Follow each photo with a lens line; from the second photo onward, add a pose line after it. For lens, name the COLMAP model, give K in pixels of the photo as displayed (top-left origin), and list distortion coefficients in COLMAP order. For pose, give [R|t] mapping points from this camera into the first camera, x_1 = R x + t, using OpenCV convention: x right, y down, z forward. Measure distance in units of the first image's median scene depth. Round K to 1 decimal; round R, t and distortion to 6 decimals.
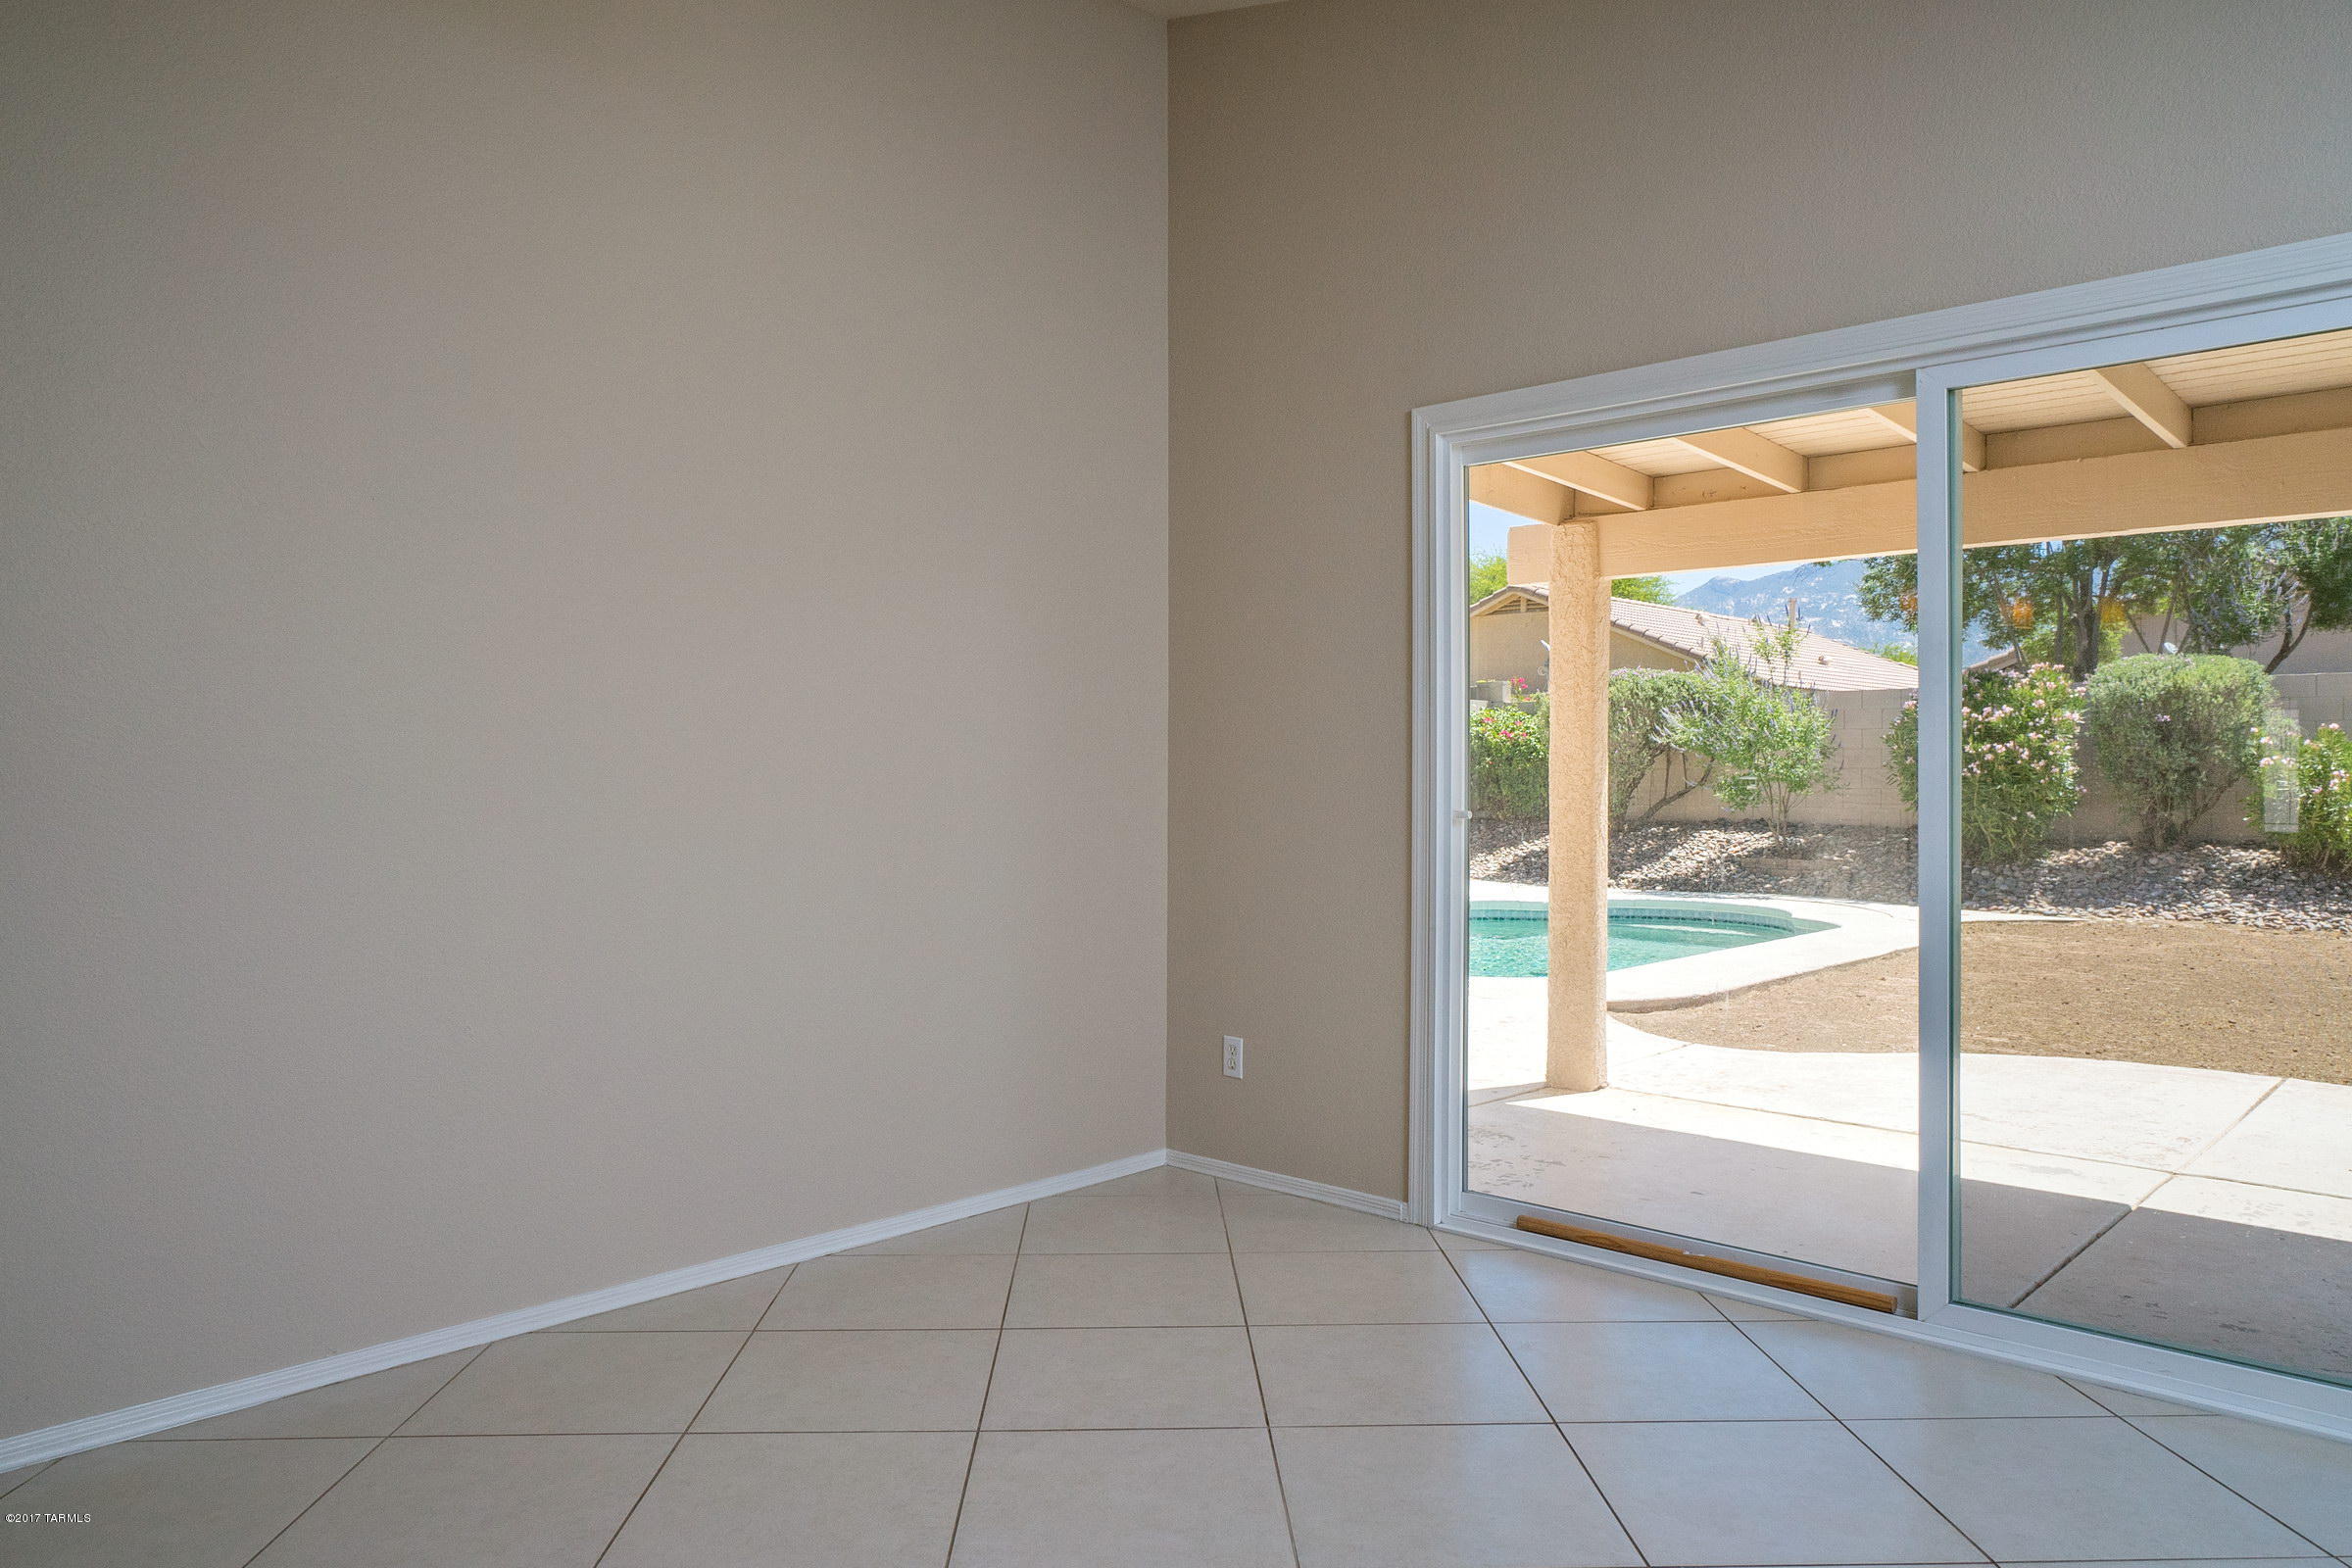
lens RADIAL K [[1541.7, 0, 1161.3], [0, 1541.7, 770.7], [0, 0, 1]] dist [-0.032170, 0.020391]
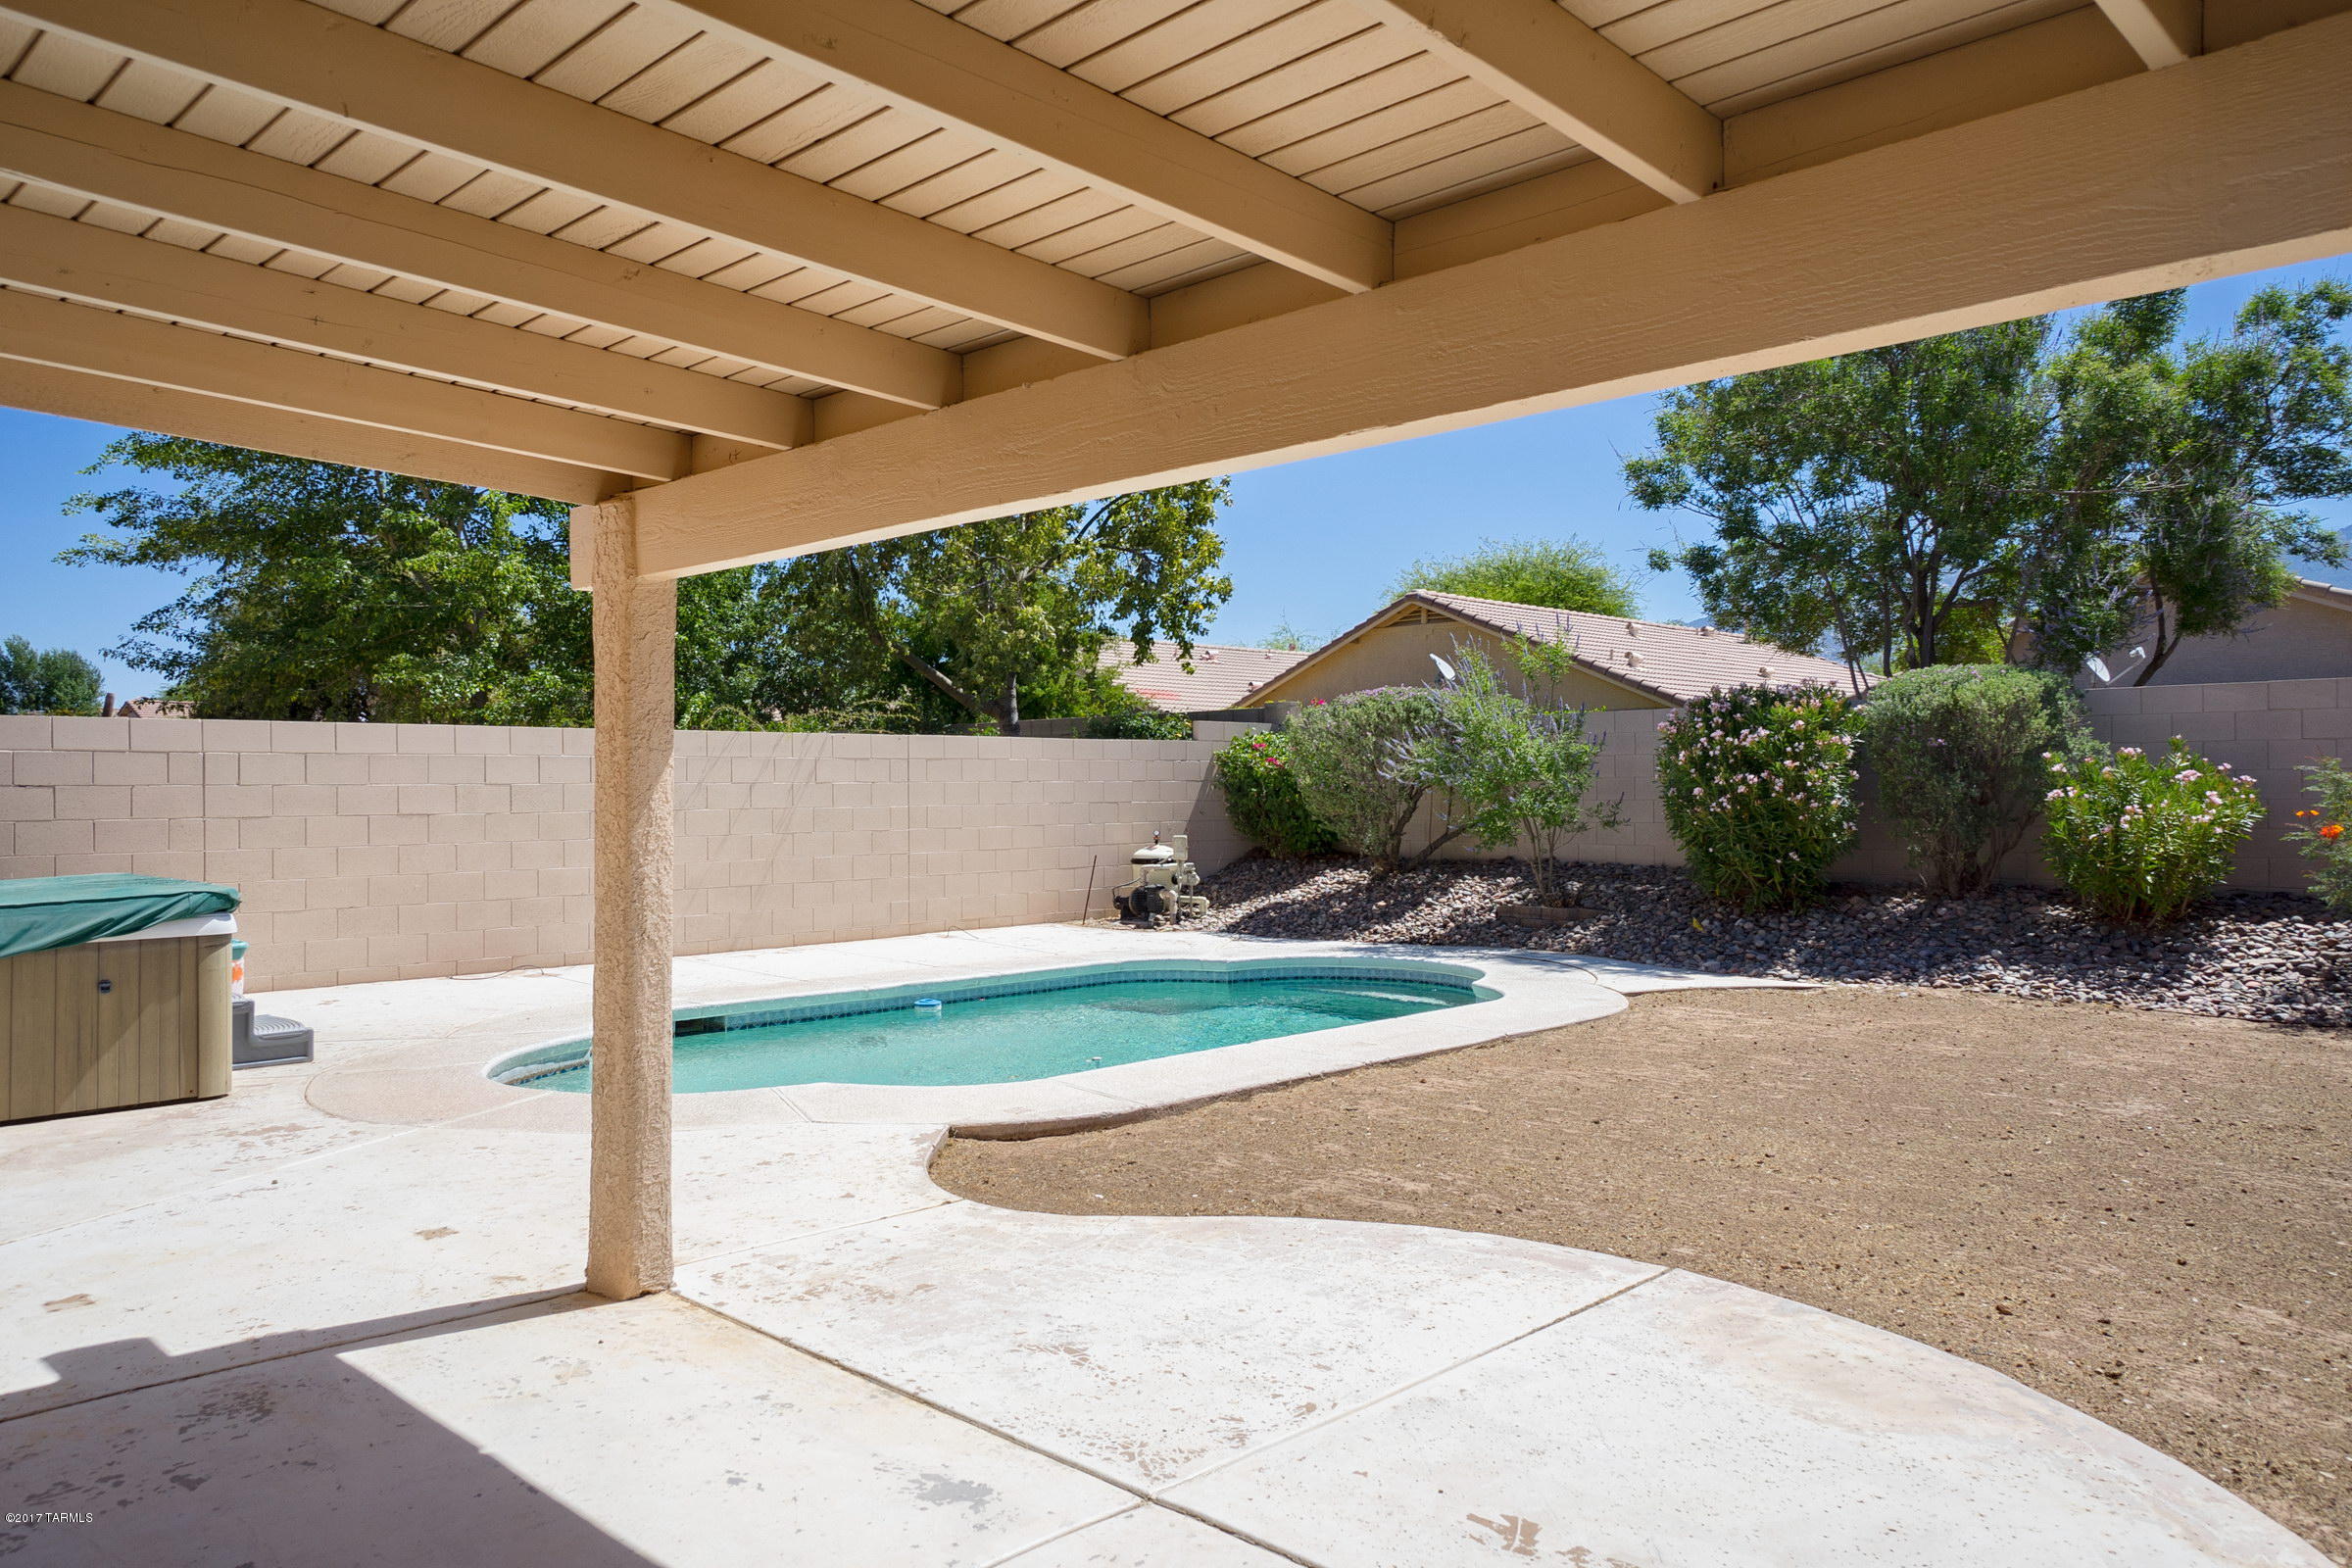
lens RADIAL K [[1620.5, 0, 1163.8], [0, 1620.5, 764.1], [0, 0, 1]] dist [0.027728, -0.001845]
pose [[0.999963, -0.008533, 0.000497, 0.230488], [0.008540, 0.999808, -0.017627, -0.010015], [-0.000346, 0.017631, 0.999845, 0.106559]]
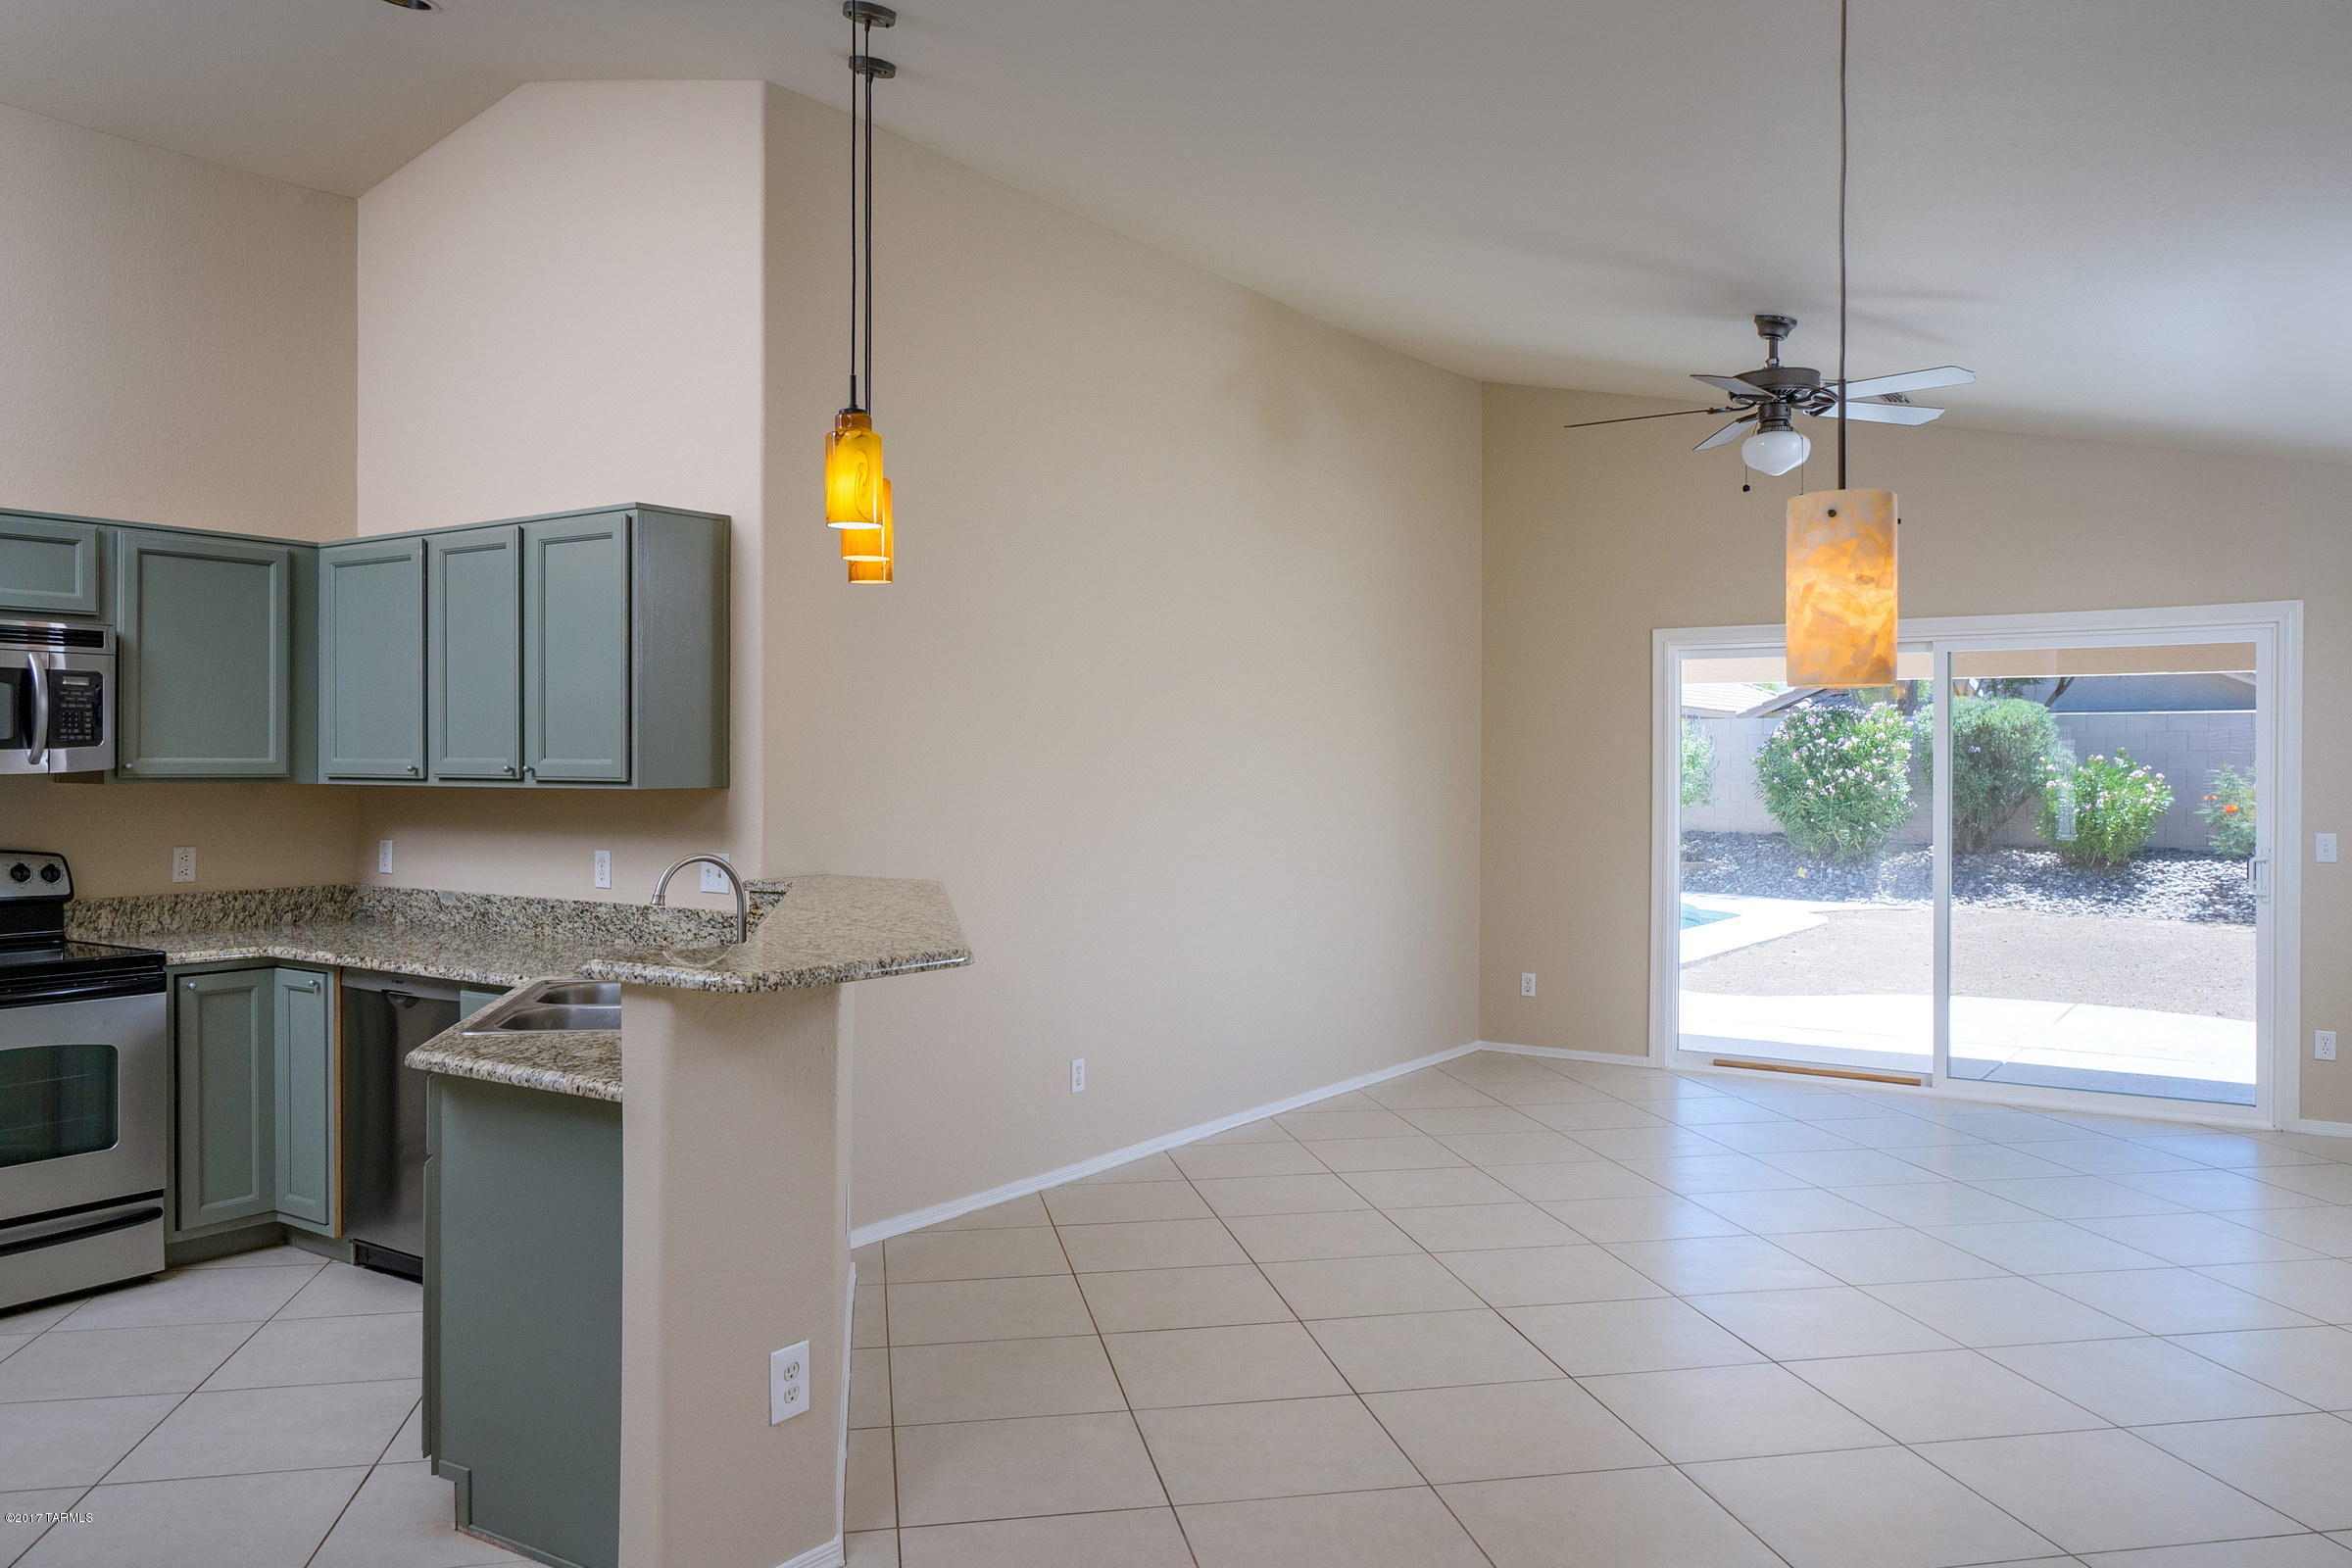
lens RADIAL K [[1620.5, 0, 1199.1], [0, 1620.5, 788.4], [0, 0, 1]] dist [0.027728, -0.001845]
pose [[0.987863, -0.002561, 0.155304, -0.188167], [0.000662, 0.999924, 0.012273, -0.018637], [-0.155323, -0.012021, 0.987791, -0.235222]]
